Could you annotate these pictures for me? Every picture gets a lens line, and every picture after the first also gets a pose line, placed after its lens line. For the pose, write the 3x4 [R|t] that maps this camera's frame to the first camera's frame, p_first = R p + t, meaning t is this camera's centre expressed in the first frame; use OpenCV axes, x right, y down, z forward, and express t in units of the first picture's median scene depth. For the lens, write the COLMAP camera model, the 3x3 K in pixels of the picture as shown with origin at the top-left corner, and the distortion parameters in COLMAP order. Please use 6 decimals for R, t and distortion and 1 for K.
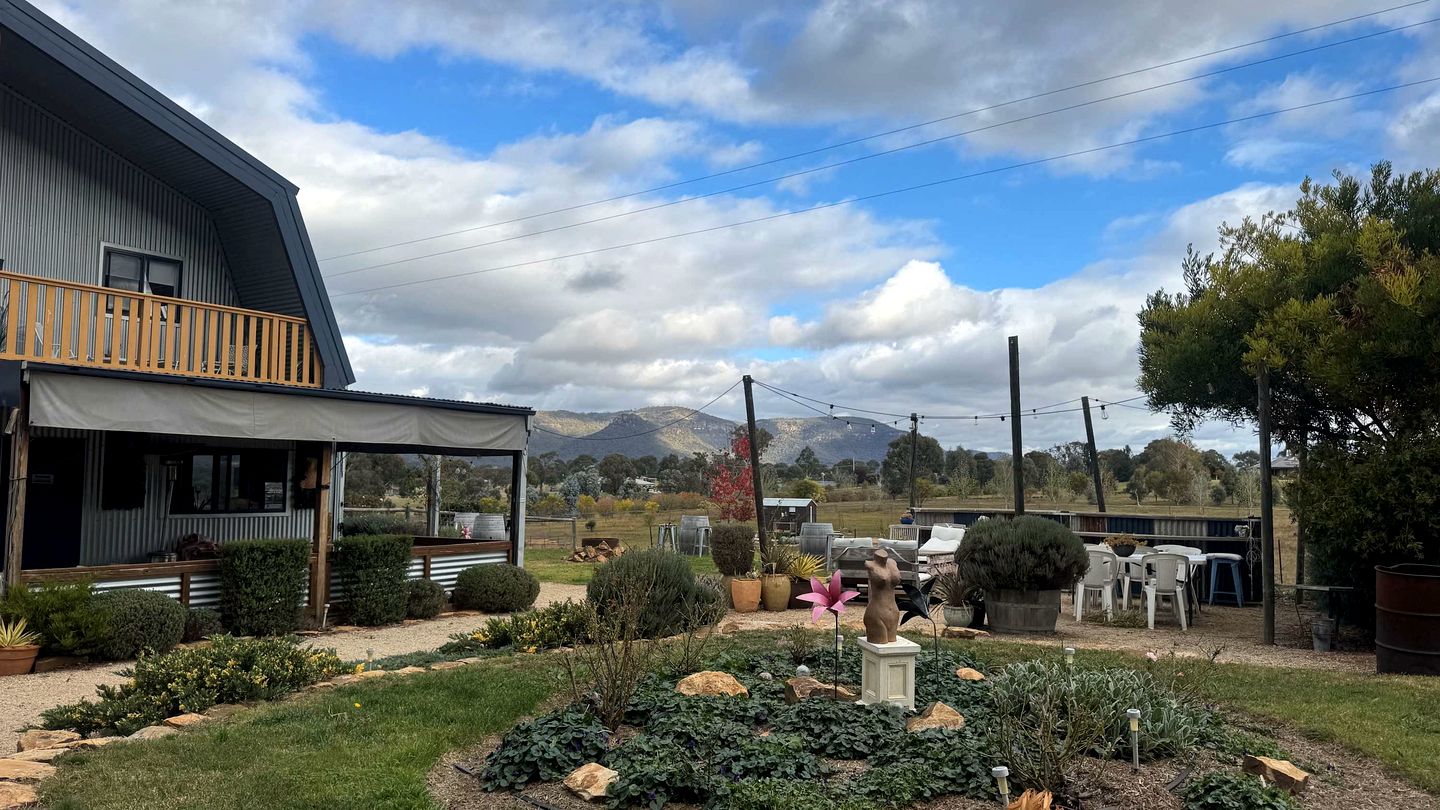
lens RADIAL K [[1015.6, 0, 720.0], [0, 1015.6, 405.0], [0, 0, 1]] dist [0.001984, 0.005300]
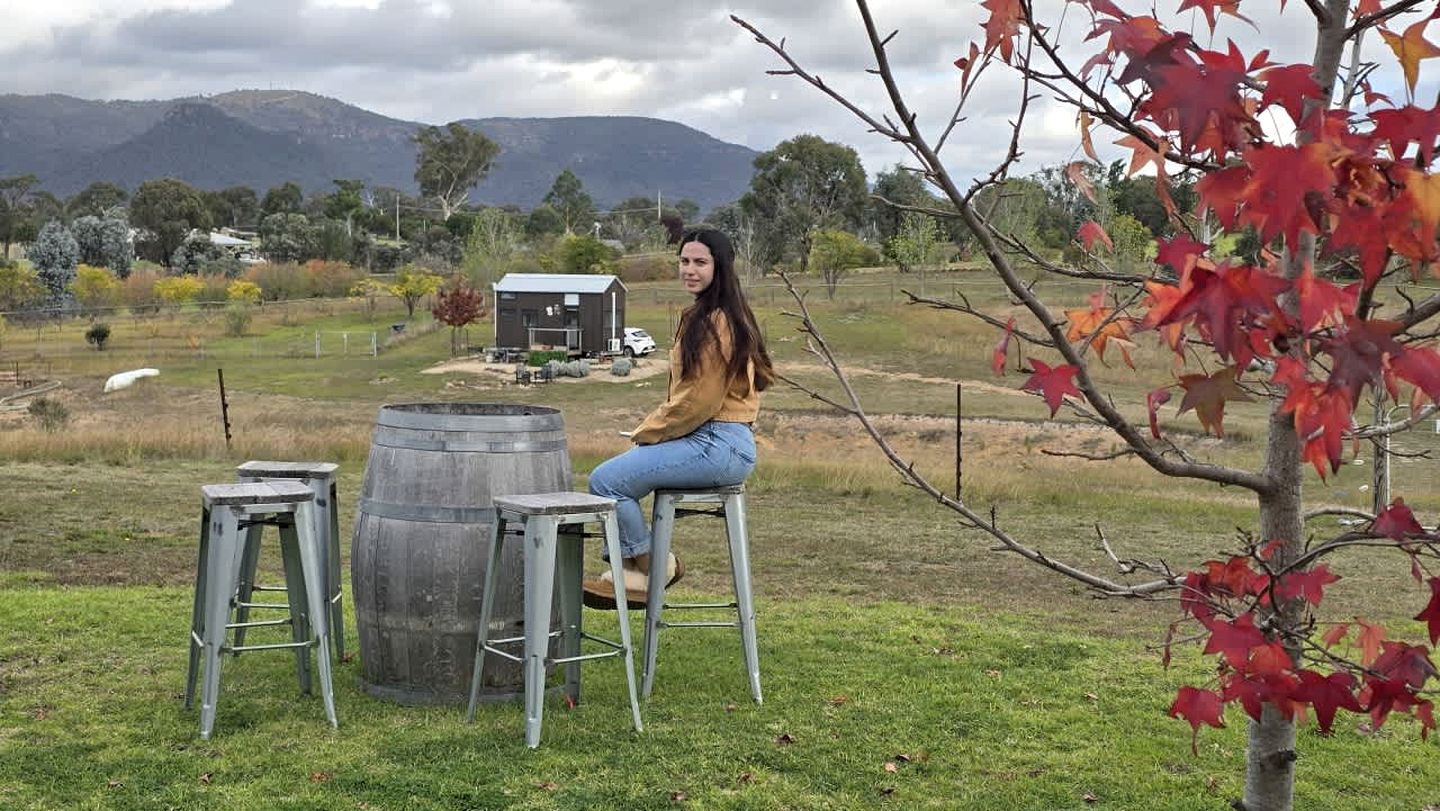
lens RADIAL K [[1918.0, 0, 715.2], [0, 1918.0, 372.0], [0, 0, 1]] dist [0.150973, -0.017892]
pose [[0.985720, -0.010407, 0.168070, -0.004670], [-0.013676, 0.989843, 0.141503, 0.008463], [-0.167835, -0.141781, 0.975566, 0.095477]]
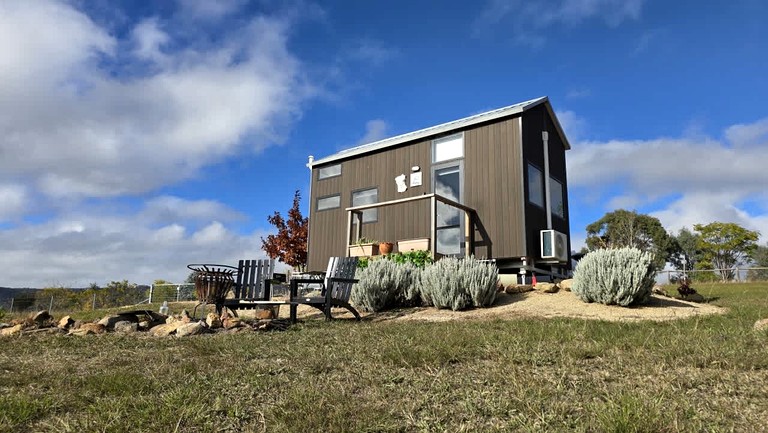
lens RADIAL K [[515.7, 0, 382.4], [0, 515.7, 214.6], [0, 0, 1]] dist [0.023778, -0.003802]
pose [[0.996225, -0.005853, -0.086614, 0.038436], [-0.006727, 0.989519, -0.144243, 0.074260], [0.086551, 0.144281, 0.985744, 0.515101]]
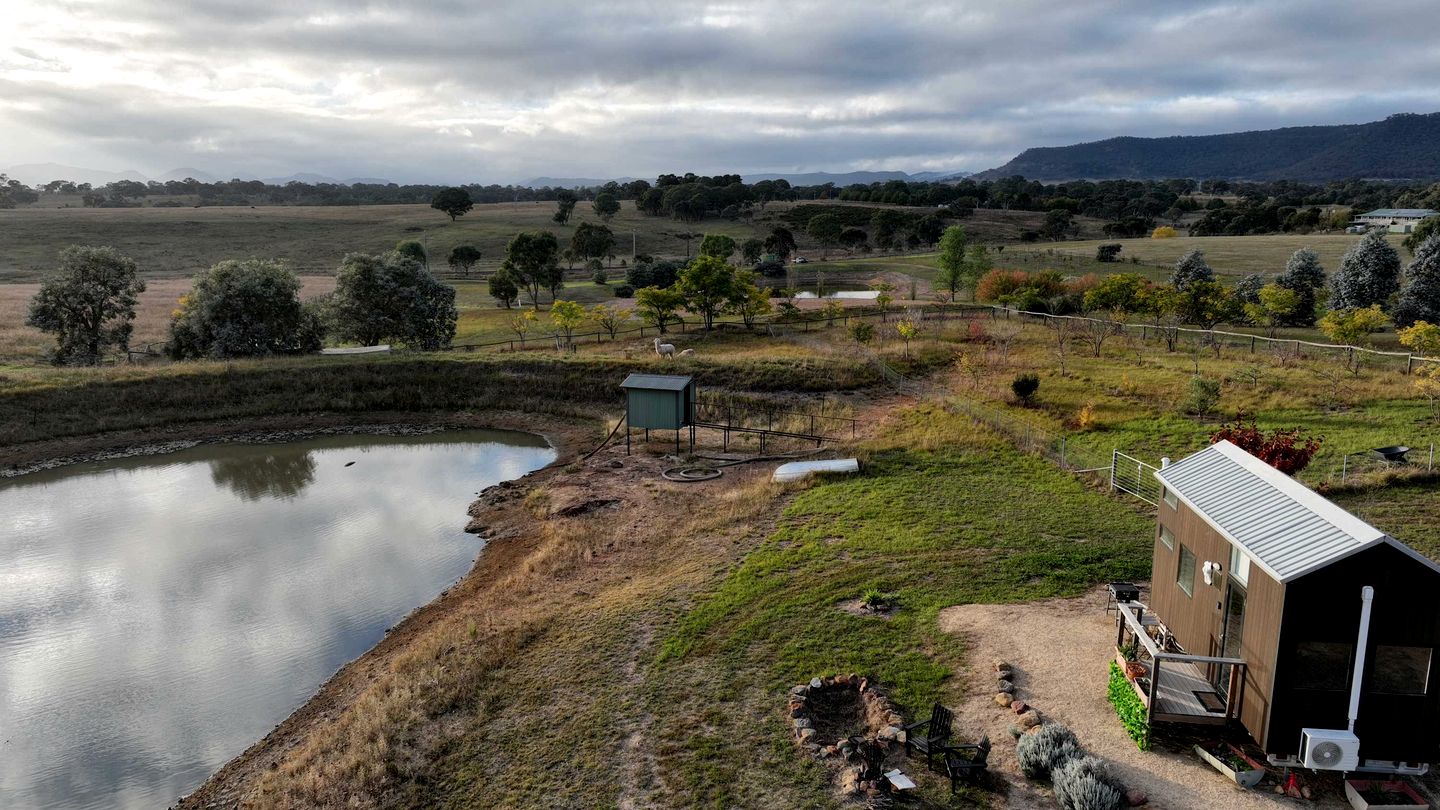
lens RADIAL K [[1003.0, 0, 720.0], [0, 1003.0, 405.0], [0, 0, 1]] dist [0.023132, -0.001781]
pose [[0.460808, 0.165958, -0.871845, 0.093290], [0.073347, 0.971879, 0.223767, 0.022815], [0.884464, -0.167061, 0.435678, 0.496130]]
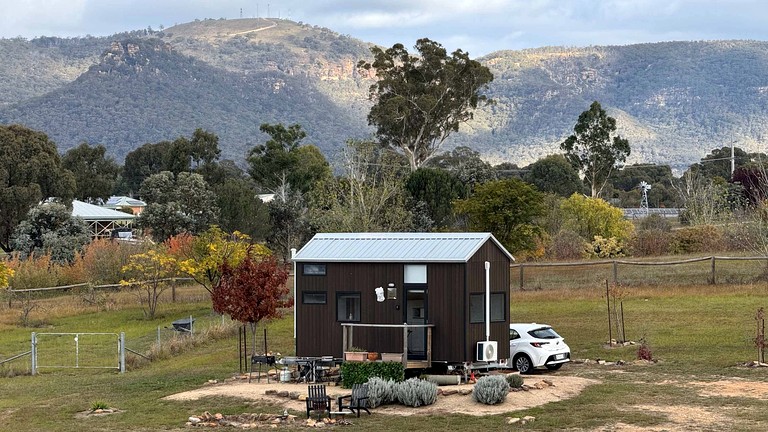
lens RADIAL K [[2706.1, 0, 384.0], [0, 2706.1, 216.0], [0, 0, 1]] dist [0.261742, -0.347587]
pose [[0.999934, -0.010622, -0.004404, 0.037884], [0.010916, 0.997241, 0.073425, 0.021094], [0.003612, -0.073468, 0.997291, 0.175661]]
